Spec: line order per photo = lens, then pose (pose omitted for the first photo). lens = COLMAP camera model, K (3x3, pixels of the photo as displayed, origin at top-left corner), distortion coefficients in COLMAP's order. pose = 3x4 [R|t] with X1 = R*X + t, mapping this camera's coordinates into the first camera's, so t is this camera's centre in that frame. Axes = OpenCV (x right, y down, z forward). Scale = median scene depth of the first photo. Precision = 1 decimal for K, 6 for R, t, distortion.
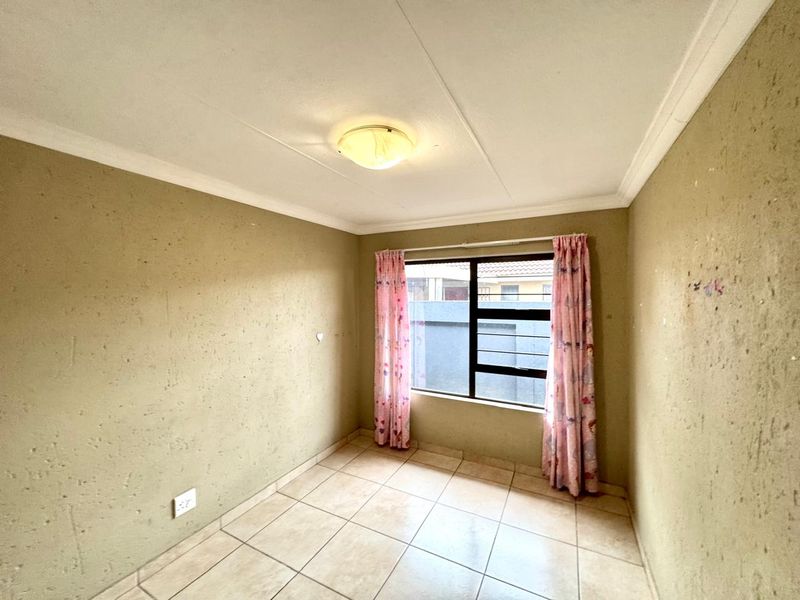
lens RADIAL K [[319.8, 0, 399.4], [0, 319.8, 299.7], [0, 0, 1]] dist [0.001362, -0.000635]
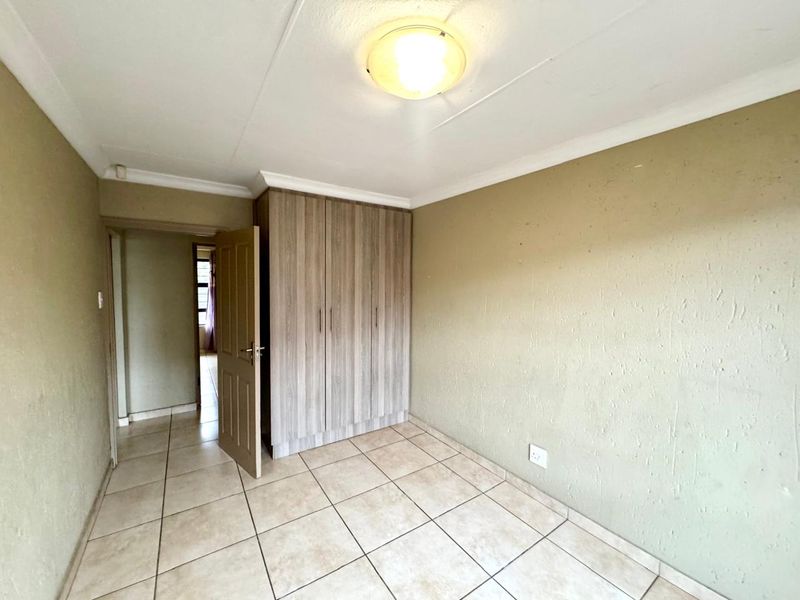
lens RADIAL K [[319.8, 0, 397.5], [0, 319.8, 295.5], [0, 0, 1]] dist [0.001362, -0.000635]
pose [[-0.470674, 0.039069, -0.881442, 0.515247], [-0.020641, 0.998258, 0.055268, 0.026417], [0.882065, 0.044207, -0.469048, 1.062089]]
